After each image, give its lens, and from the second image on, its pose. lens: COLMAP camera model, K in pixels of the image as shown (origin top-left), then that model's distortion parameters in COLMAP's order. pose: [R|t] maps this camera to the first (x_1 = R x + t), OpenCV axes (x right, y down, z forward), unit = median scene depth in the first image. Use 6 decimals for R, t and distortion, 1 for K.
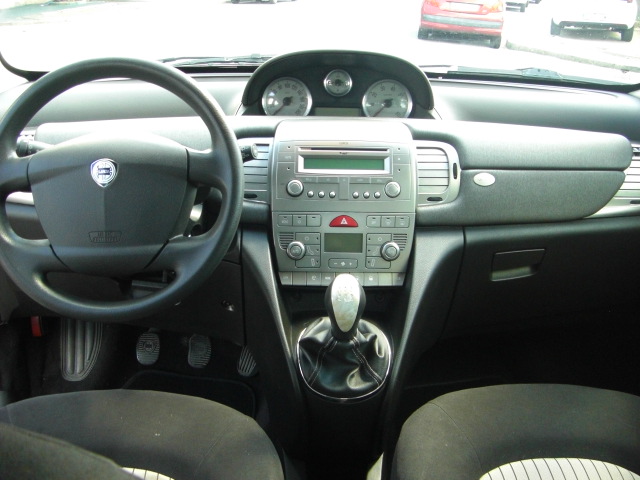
lens RADIAL K [[729.8, 0, 305.4], [0, 729.8, 241.5], [0, 0, 1]] dist [-0.161272, 0.000000]
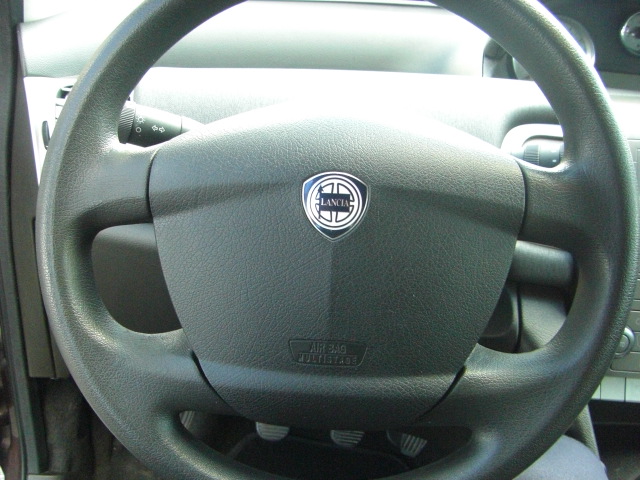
lens RADIAL K [[729.8, 0, 322.2], [0, 729.8, 240.8], [0, 0, 1]] dist [-0.161272, 0.000000]
pose [[0.997483, 0.067746, -0.020954, -0.227529], [-0.065953, 0.994856, 0.076891, -0.088433], [0.026055, -0.075316, 0.996819, 0.466322]]
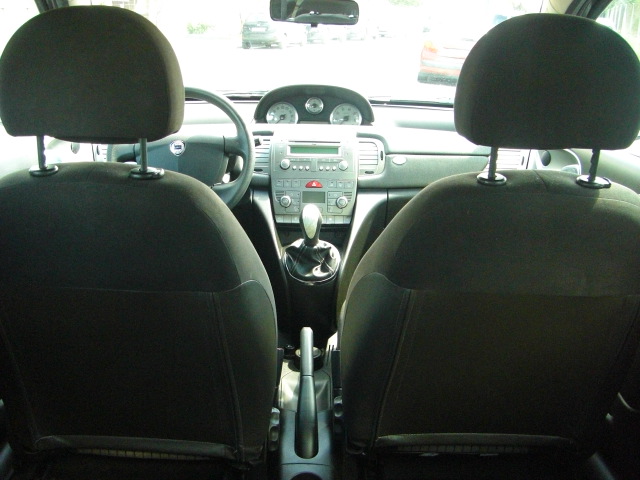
lens RADIAL K [[753.4, 0, 322.3], [0, 753.4, 237.9], [0, 0, 1]] dist [-0.153717, 0.000000]
pose [[0.999948, 0.003919, 0.009402, 0.055800], [-0.003238, 0.997440, -0.071432, 0.217584], [-0.009658, 0.071398, 0.997401, -0.715641]]
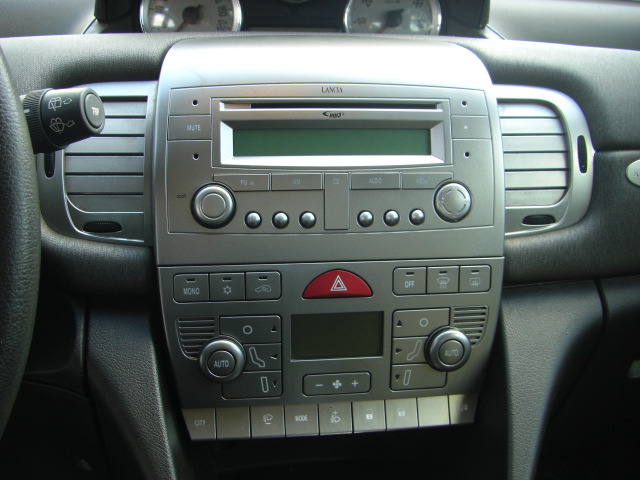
lens RADIAL K [[729.8, 0, 311.3], [0, 729.8, 241.5], [0, 0, 1]] dist [-0.161272, 0.000000]
pose [[0.992220, -0.034217, 0.119706, -0.009547], [0.029367, 0.998684, 0.042047, -0.068299], [-0.120987, -0.038204, 0.991919, 0.597718]]
